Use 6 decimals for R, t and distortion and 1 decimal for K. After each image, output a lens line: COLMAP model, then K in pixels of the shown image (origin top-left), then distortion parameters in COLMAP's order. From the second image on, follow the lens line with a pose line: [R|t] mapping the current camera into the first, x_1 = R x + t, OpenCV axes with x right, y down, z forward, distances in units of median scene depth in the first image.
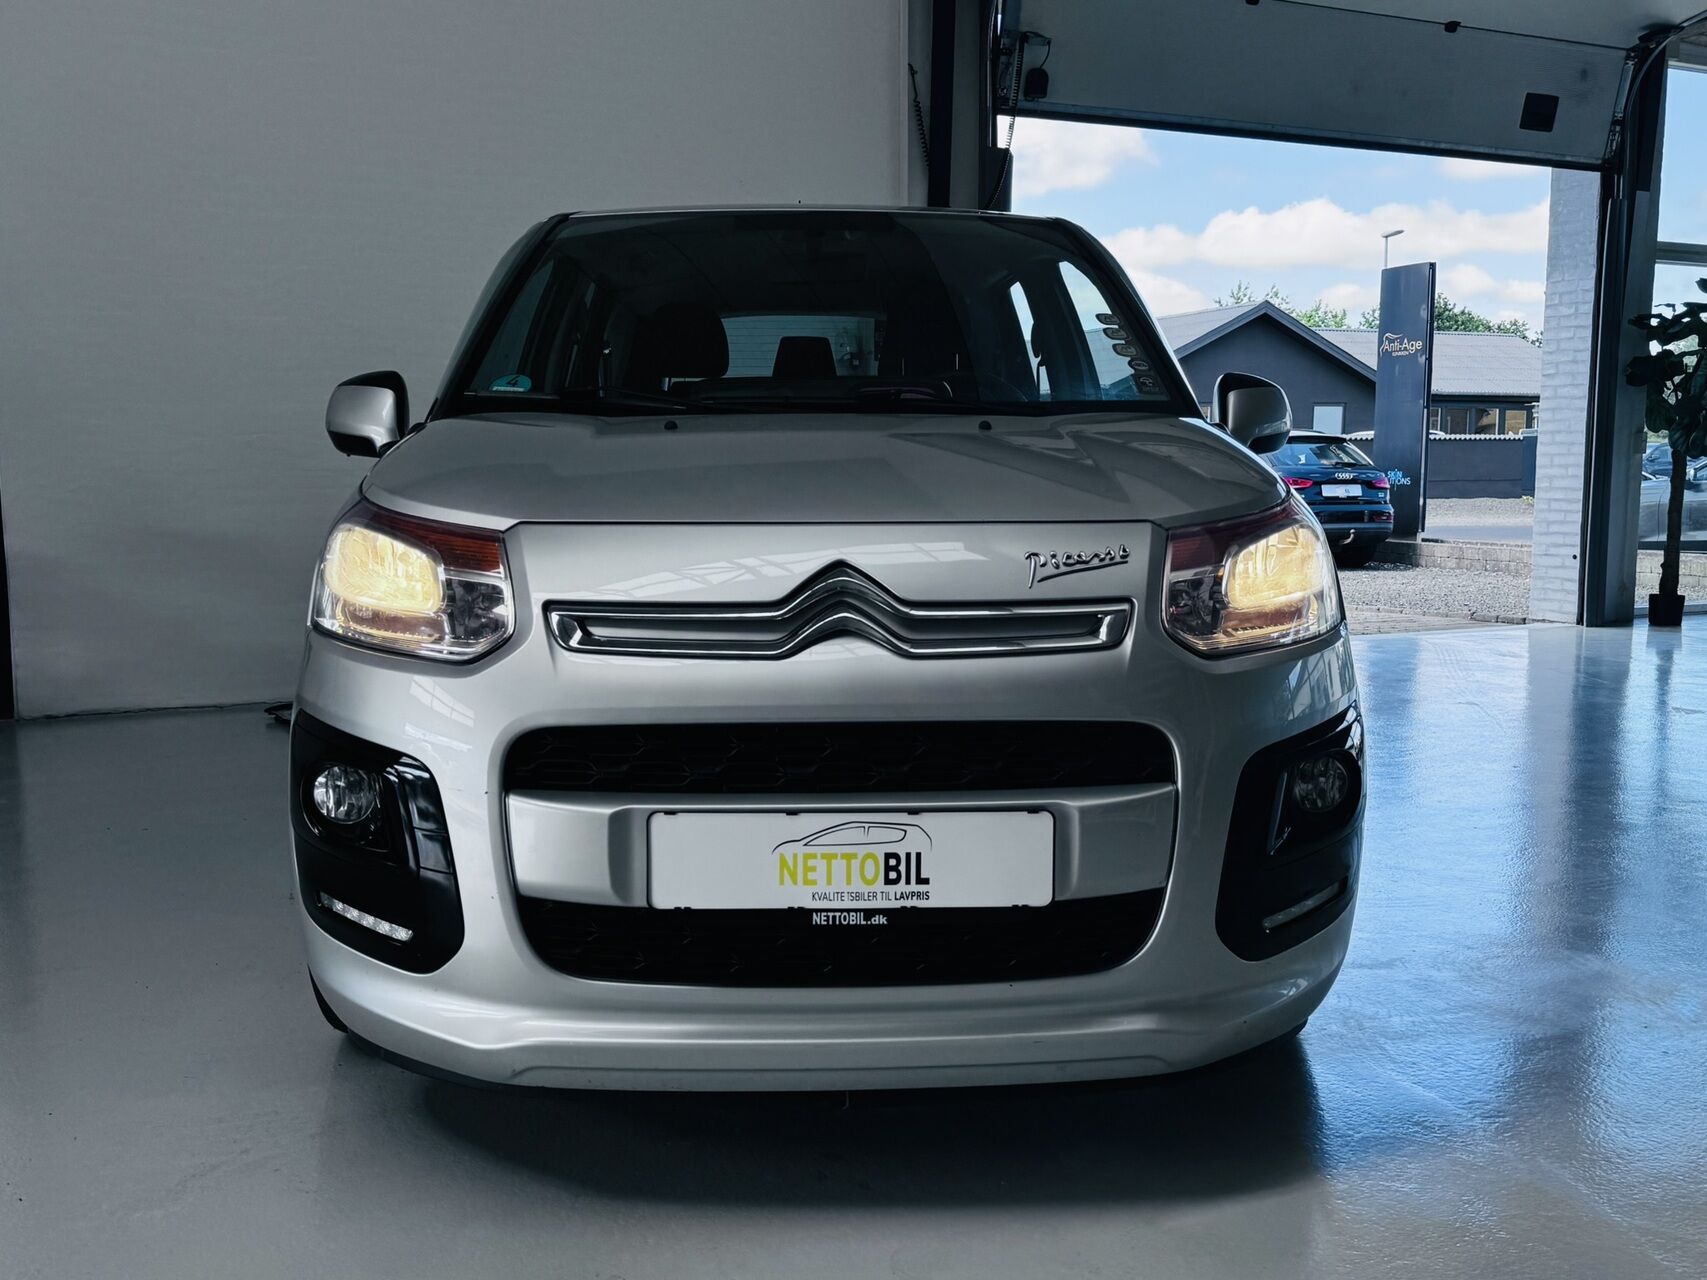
lens RADIAL K [[1627.4, 0, 799.2], [0, 1627.4, 643.6], [0, 0, 1]] dist [0.082239, -0.140716]
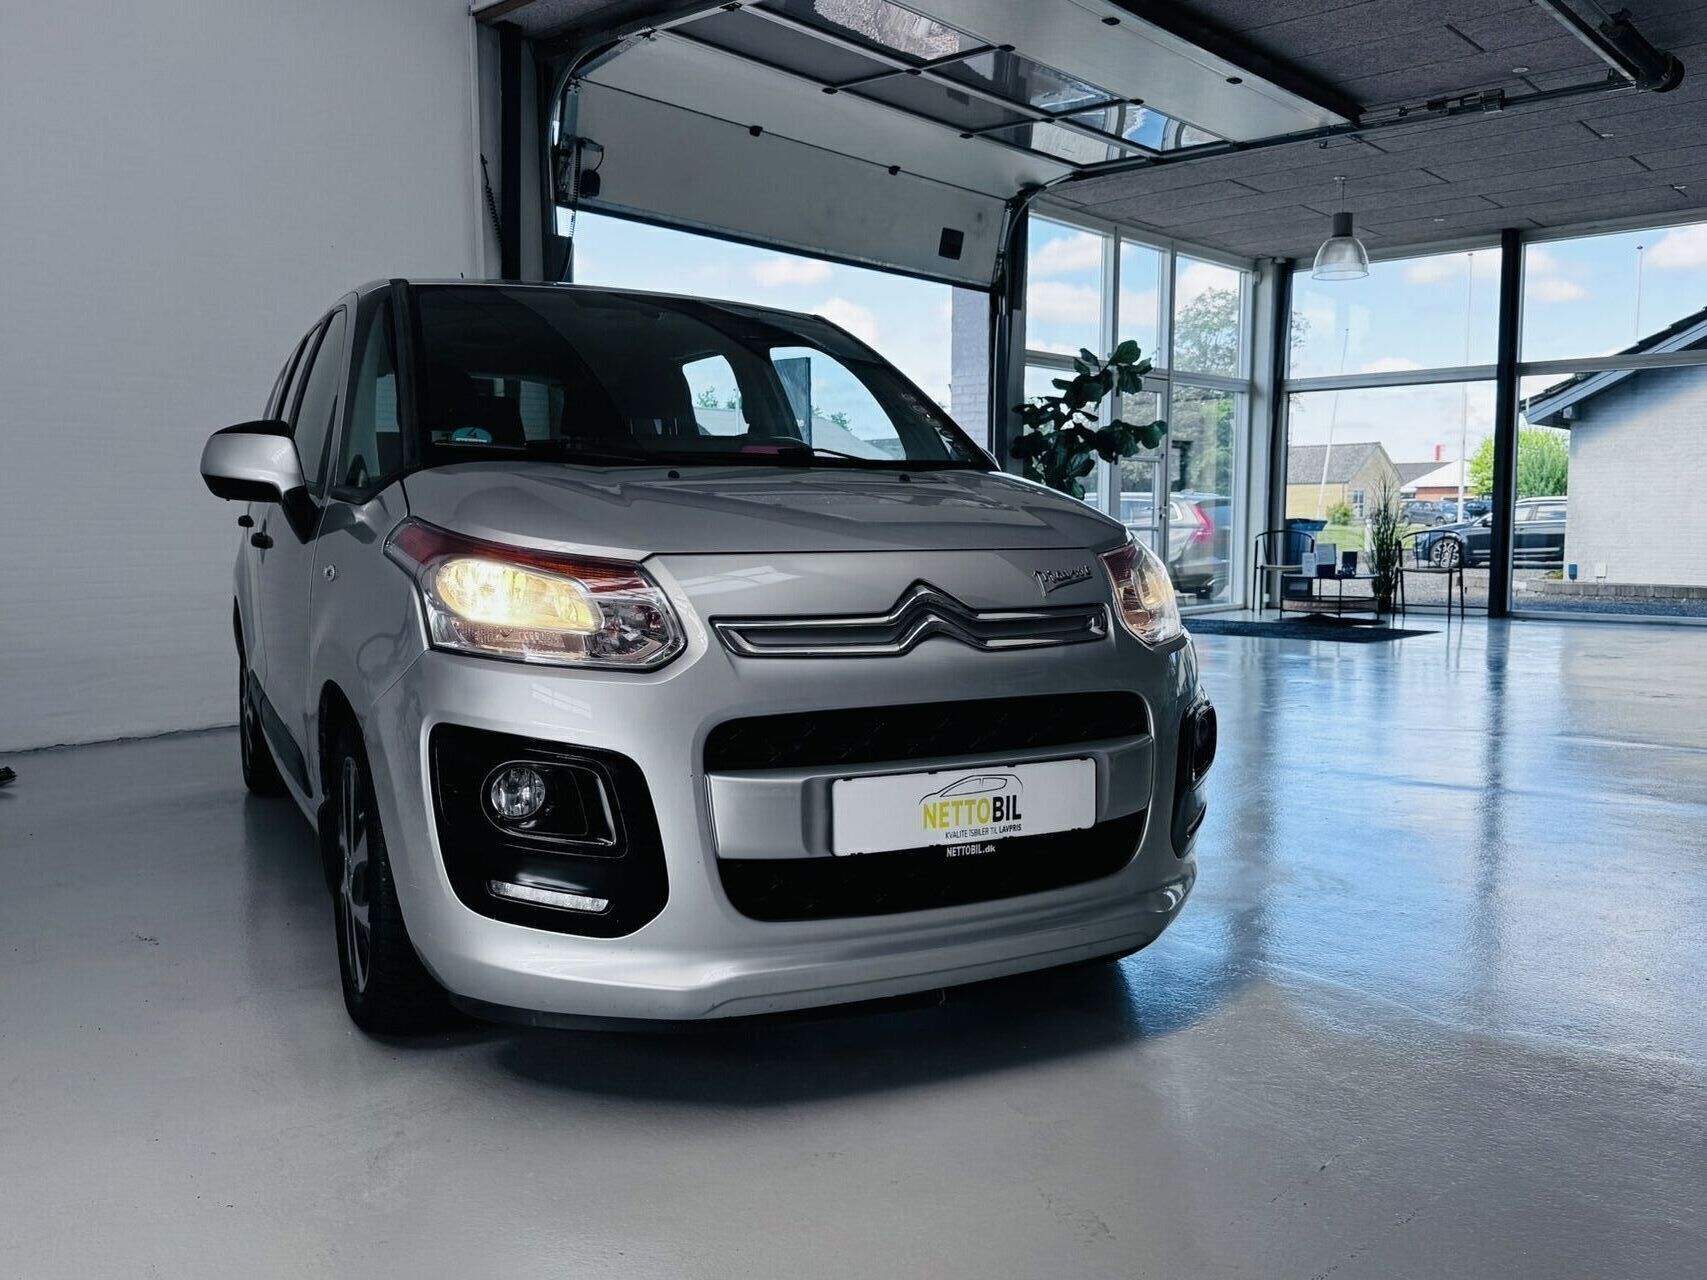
lens RADIAL K [[1530.1, 0, 853.5], [0, 1530.1, 640.0], [0, 0, 1]] dist [0.013963, 0.004091]
pose [[0.896799, -0.032948, 0.441209, -0.573891], [0.047351, 0.998643, -0.021669, 0.021701], [-0.439896, 0.040324, 0.897143, -0.066240]]
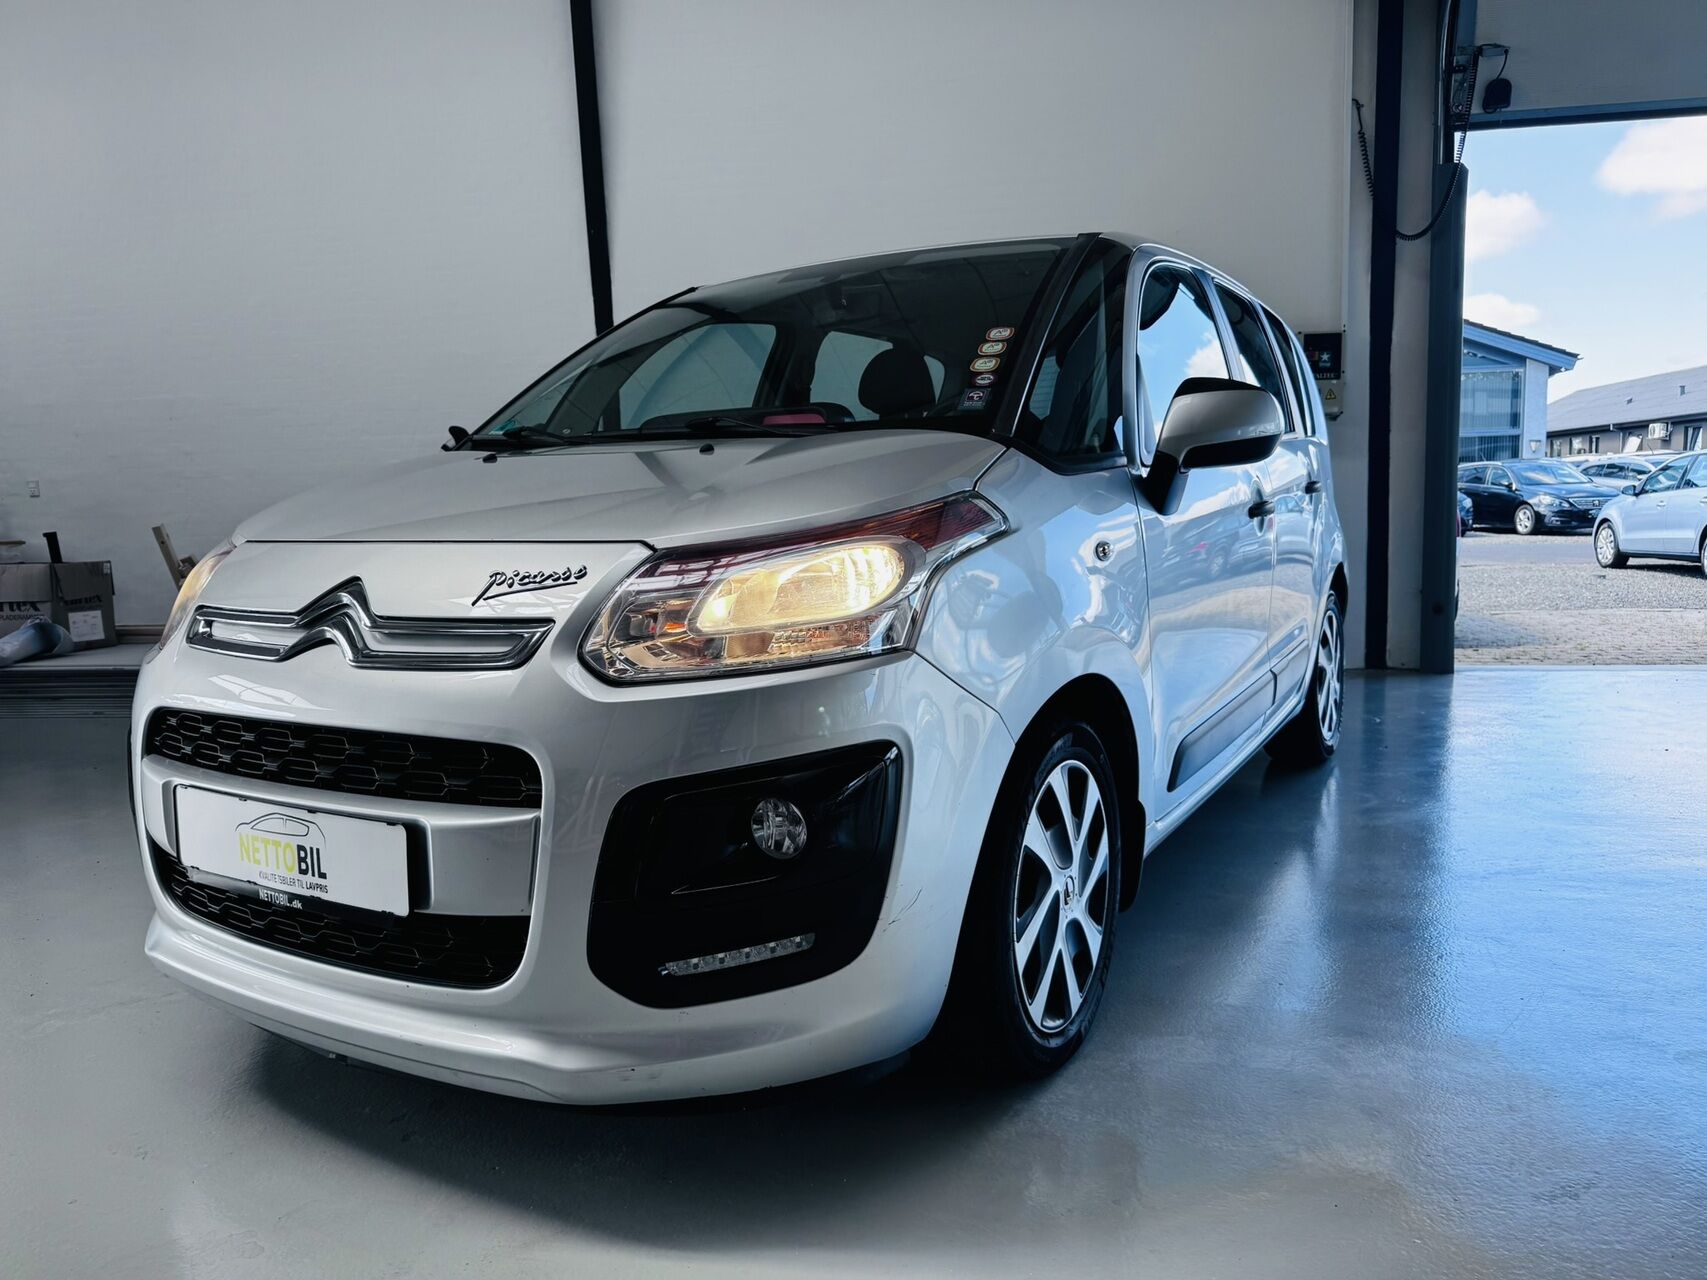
lens RADIAL K [[1195.4, 0, 853.5], [0, 1195.4, 640.0], [0, 0, 1]] dist [0.011556, 0.003939]
pose [[0.853618, 0.047684, -0.518712, 0.757252], [-0.032528, 0.998737, 0.038282, -0.050020], [0.519883, -0.015806, 0.854091, 0.493762]]
